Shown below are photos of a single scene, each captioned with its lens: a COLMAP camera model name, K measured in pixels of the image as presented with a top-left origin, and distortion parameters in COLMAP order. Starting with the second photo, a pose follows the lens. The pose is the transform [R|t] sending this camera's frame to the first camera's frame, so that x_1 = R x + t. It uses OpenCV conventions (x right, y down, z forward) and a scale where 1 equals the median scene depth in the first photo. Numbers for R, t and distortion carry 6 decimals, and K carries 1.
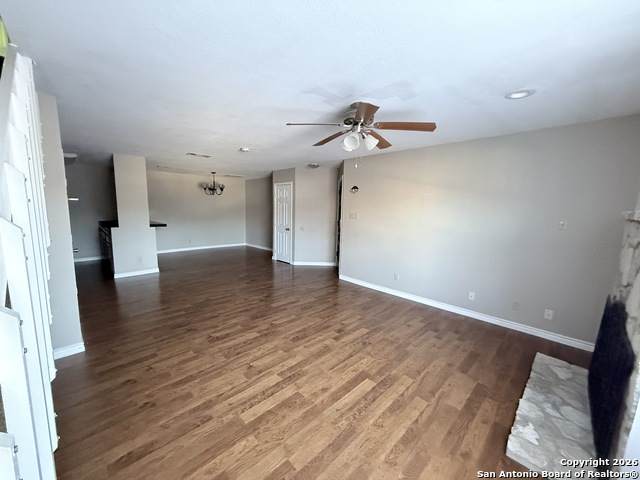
lens RADIAL K [[256.8, 0, 318.7], [0, 256.8, 241.0], [0, 0, 1]] dist [-0.001450, -0.000027]
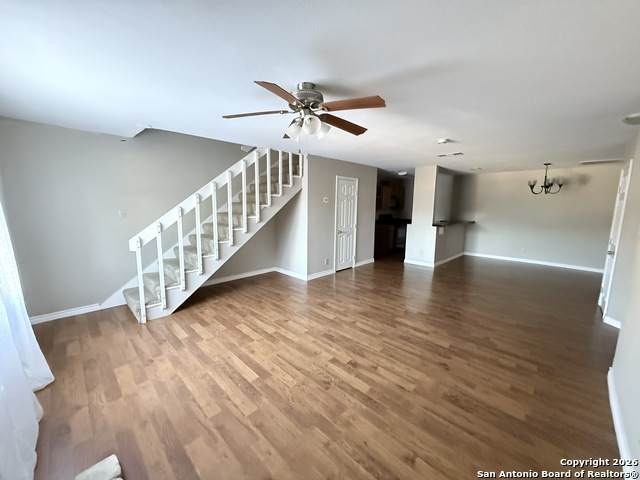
lens RADIAL K [[256.8, 0, 318.7], [0, 256.8, 239.6], [0, 0, 1]] dist [-0.001450, -0.000027]
pose [[0.013774, 0.121690, -0.992473, 1.003270], [-0.145700, 0.982217, 0.118410, -0.123211], [0.989233, 0.142972, 0.031259, 1.009451]]
